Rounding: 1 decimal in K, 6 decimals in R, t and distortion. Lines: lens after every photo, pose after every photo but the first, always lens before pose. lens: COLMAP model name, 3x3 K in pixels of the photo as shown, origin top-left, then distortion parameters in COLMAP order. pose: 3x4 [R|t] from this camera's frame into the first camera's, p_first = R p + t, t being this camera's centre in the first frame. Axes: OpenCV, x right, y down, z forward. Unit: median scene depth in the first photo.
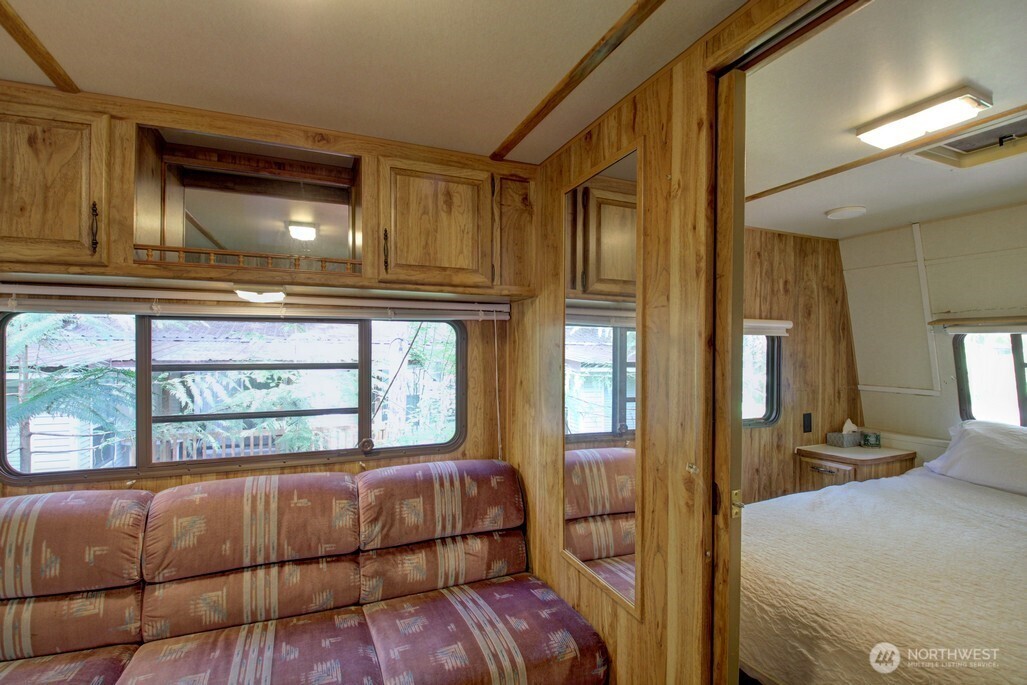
lens RADIAL K [[476.0, 0, 510.9], [0, 476.0, 349.1], [0, 0, 1]] dist [0.016621, -0.028176]
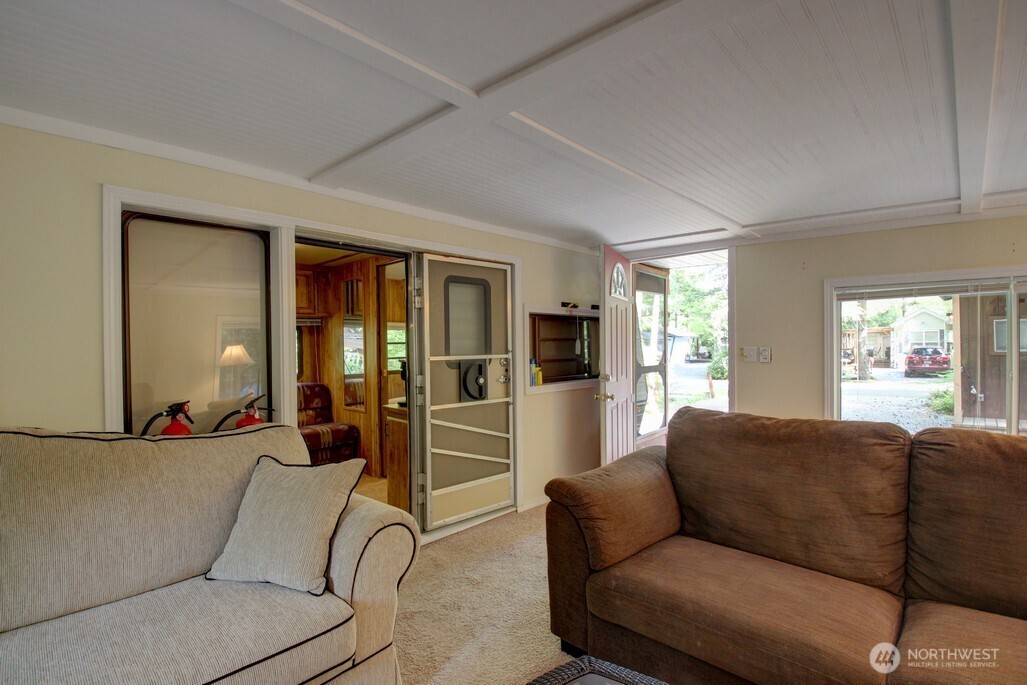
lens RADIAL K [[481.8, 0, 513.4], [0, 481.8, 348.7], [0, 0, 1]] dist [0.011796, -0.024459]
pose [[0.923051, -0.020286, 0.384143, -0.054701], [0.016627, 0.999779, 0.012844, 0.049327], [-0.384319, -0.005469, 0.923184, -1.946305]]
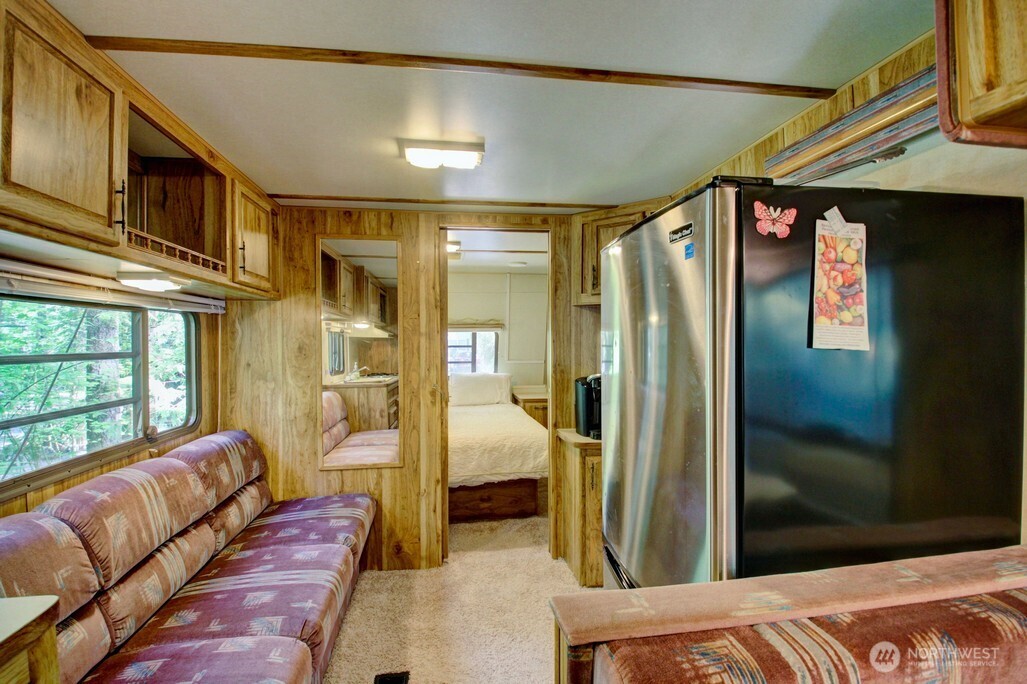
lens RADIAL K [[471.2, 0, 512.7], [0, 471.2, 347.9], [0, 0, 1]] dist [0.027798, -0.037476]
pose [[0.248851, -0.016563, 0.968400, -1.175702], [0.004747, 0.999863, 0.015881, 0.010009], [-0.968530, 0.000645, 0.248895, 0.005496]]
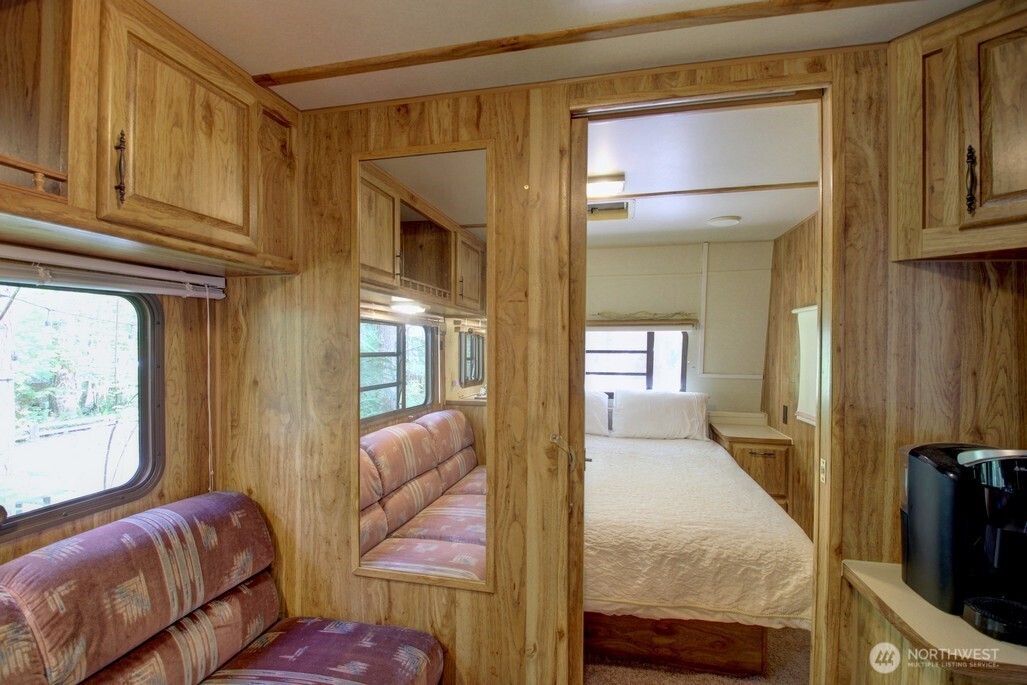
lens RADIAL K [[476.0, 0, 510.9], [0, 476.0, 349.1], [0, 0, 1]] dist [0.016621, -0.028176]
pose [[0.587947, -0.010684, 0.808829, -0.411133], [-0.002428, 0.999885, 0.014972, 0.004525], [-0.808896, -0.010766, 0.587853, 0.246610]]
